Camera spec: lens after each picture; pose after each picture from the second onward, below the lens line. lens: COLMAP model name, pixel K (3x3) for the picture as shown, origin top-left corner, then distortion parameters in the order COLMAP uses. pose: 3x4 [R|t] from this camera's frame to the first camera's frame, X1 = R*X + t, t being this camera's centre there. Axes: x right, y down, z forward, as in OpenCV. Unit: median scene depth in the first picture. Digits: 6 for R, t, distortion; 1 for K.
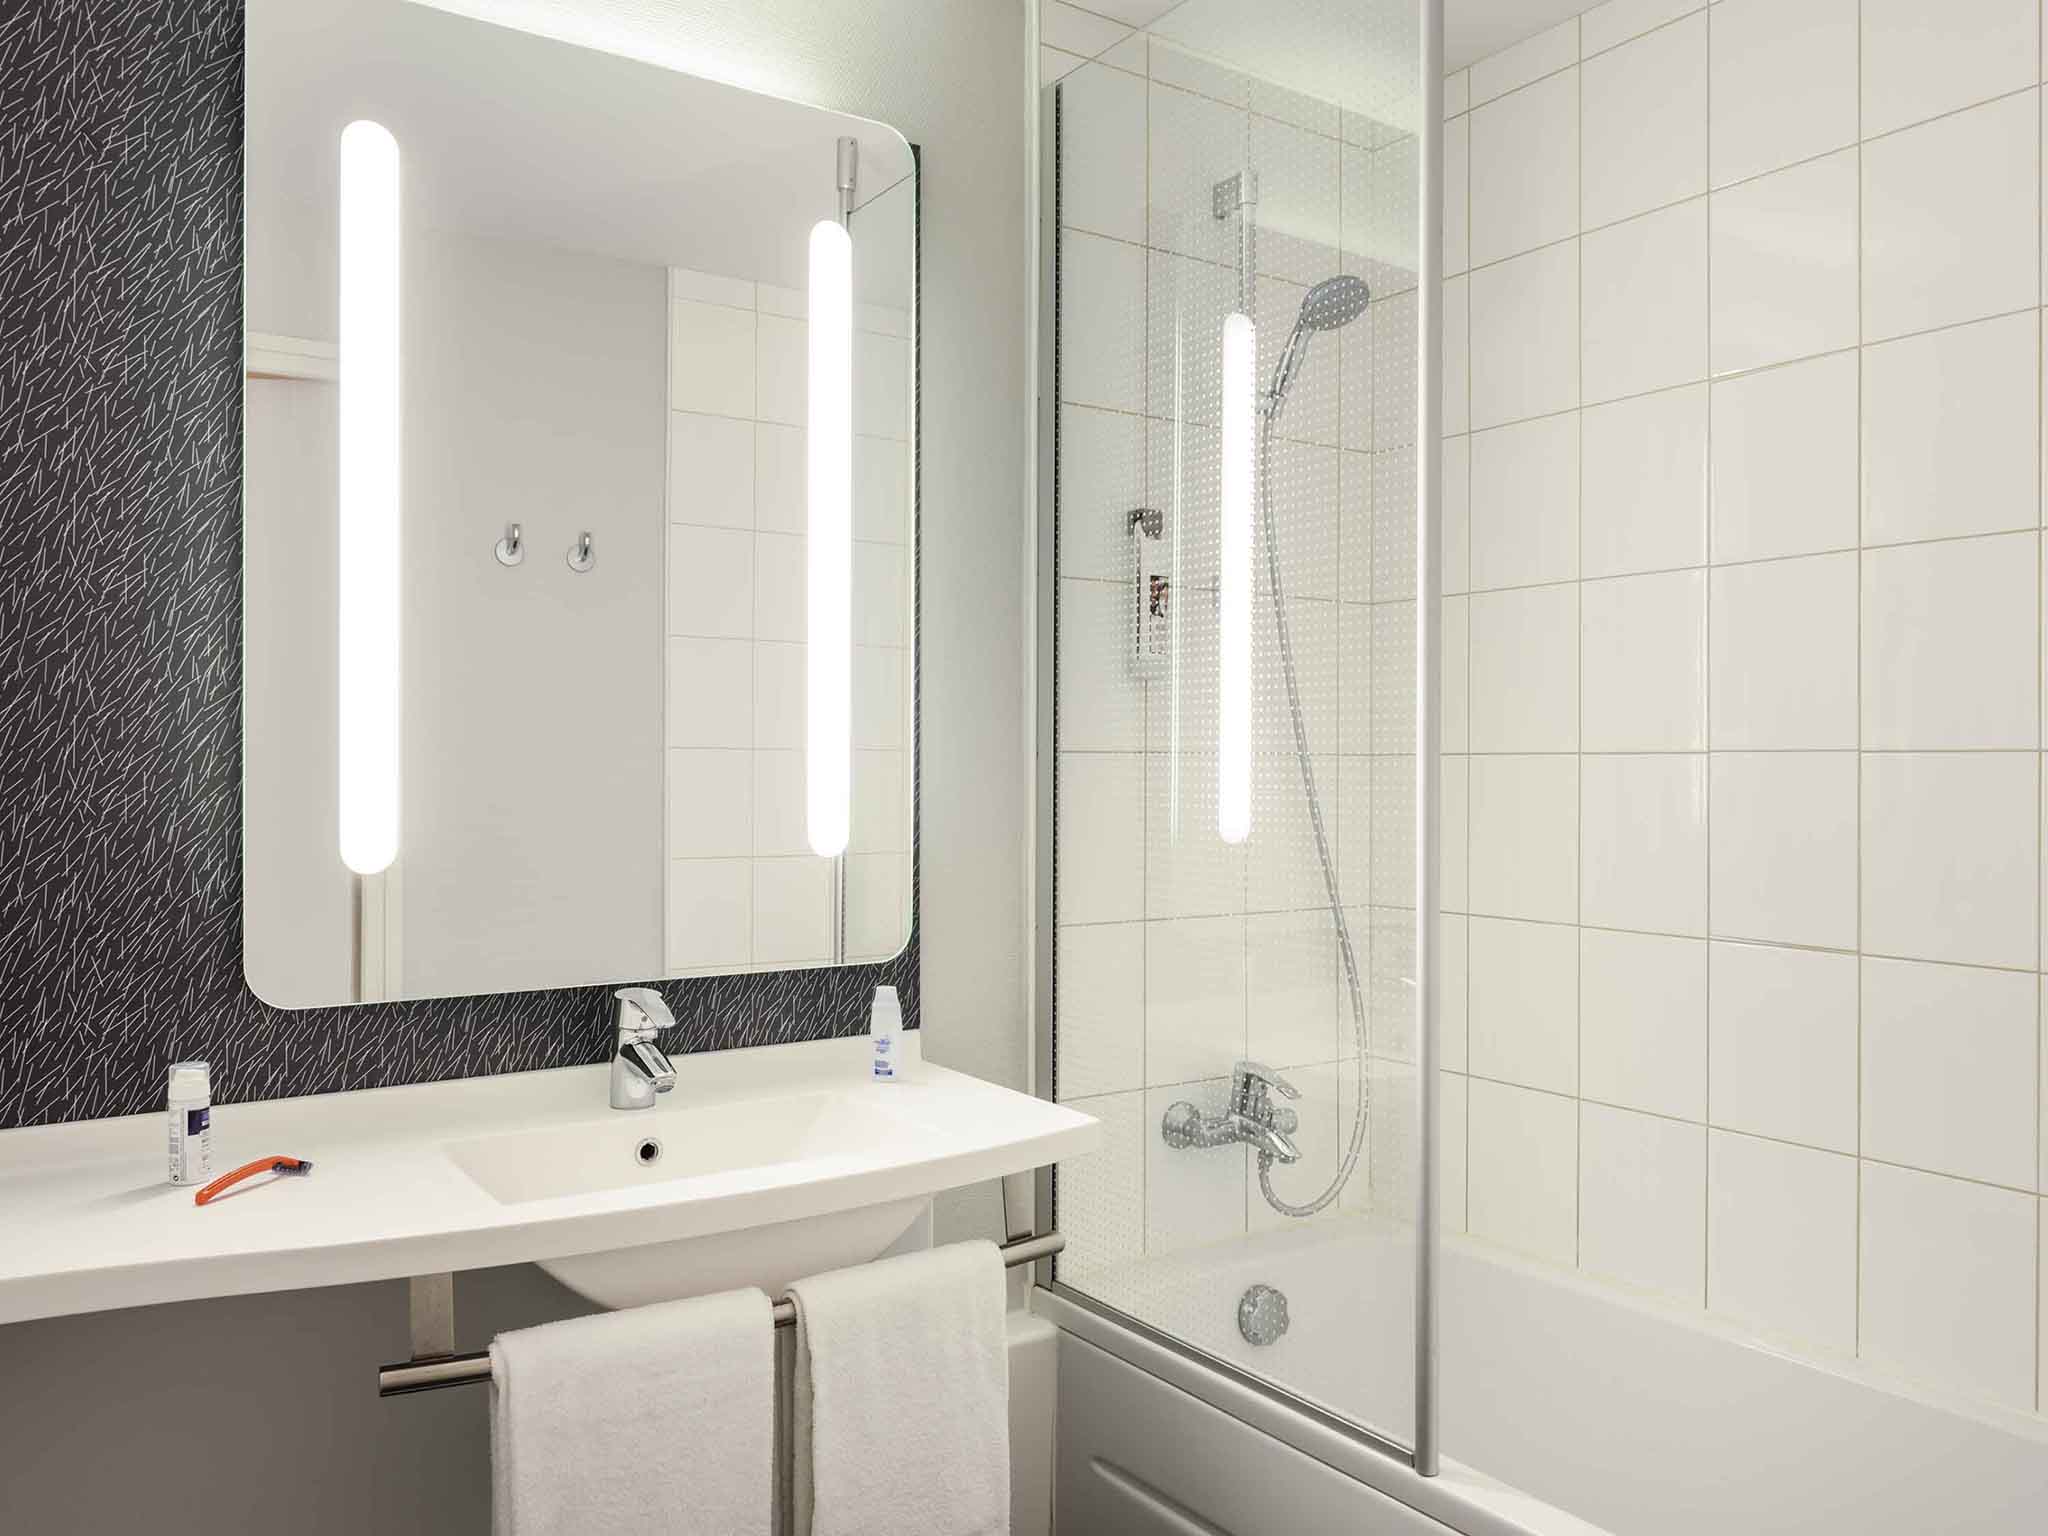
lens RADIAL K [[1572.1, 0, 1024.0], [0, 1572.1, 768.0], [0, 0, 1]] dist [0.006435, 0.001309]
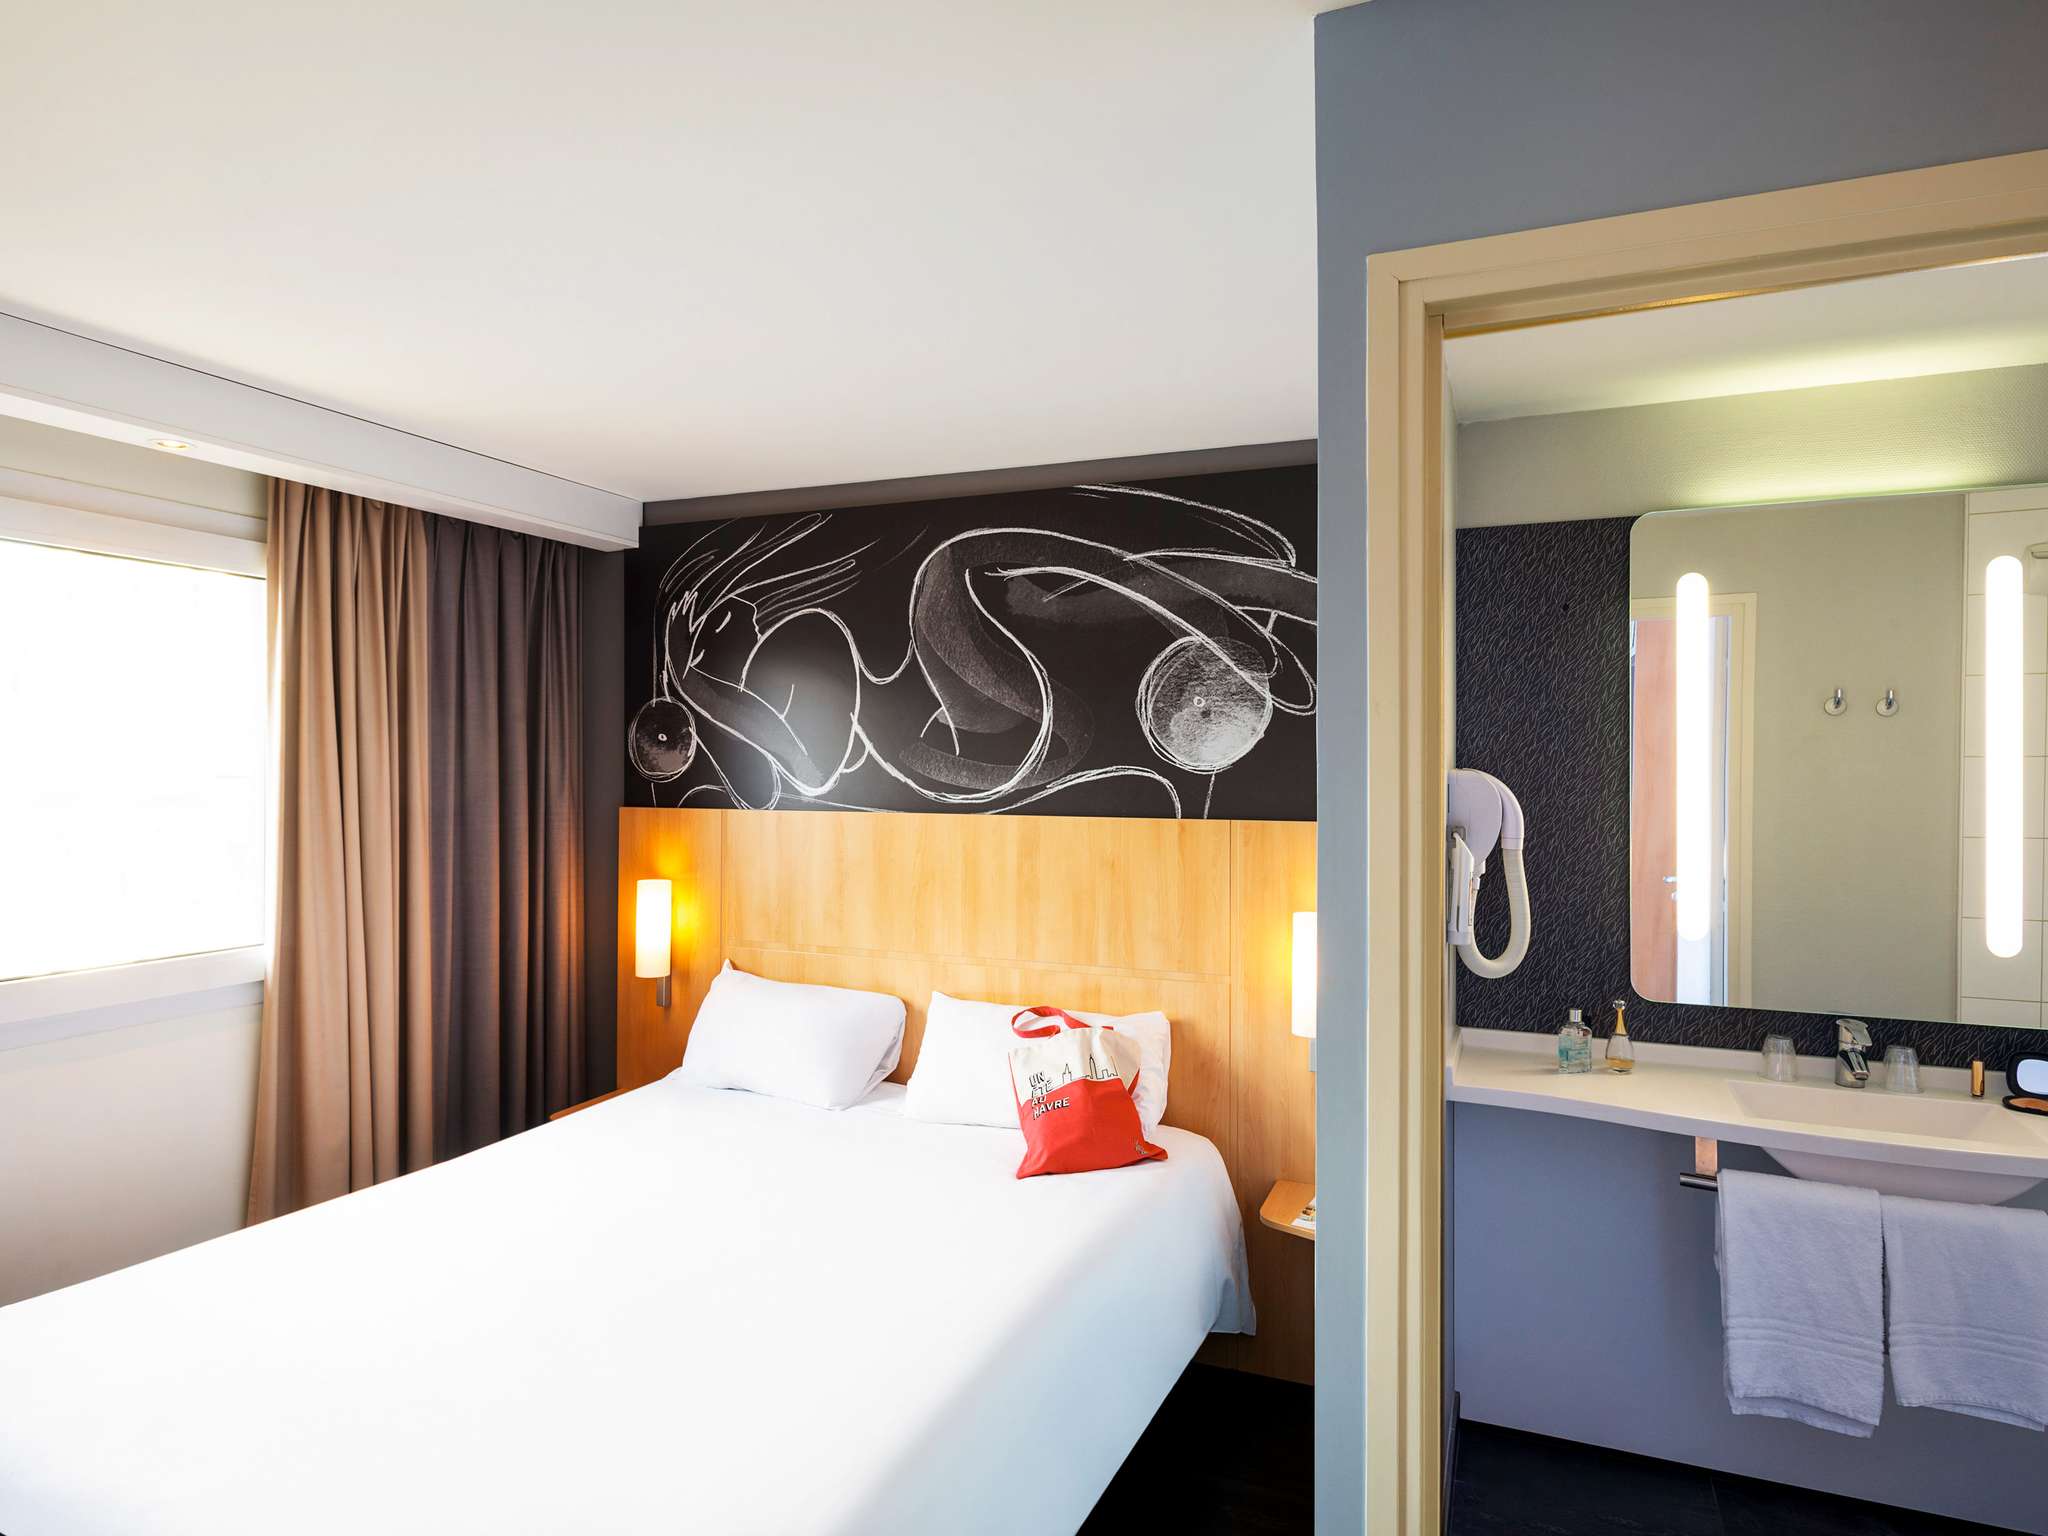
lens RADIAL K [[1132.4, 0, 1024.0], [0, 1132.4, 768.0], [0, 0, 1]] dist [-0.001577, -0.000543]
pose [[0.558902, -0.001285, -0.829233, 0.325304], [0.004197, 0.999990, 0.001279, -0.167858], [0.829223, -0.004195, 0.558902, -0.554387]]
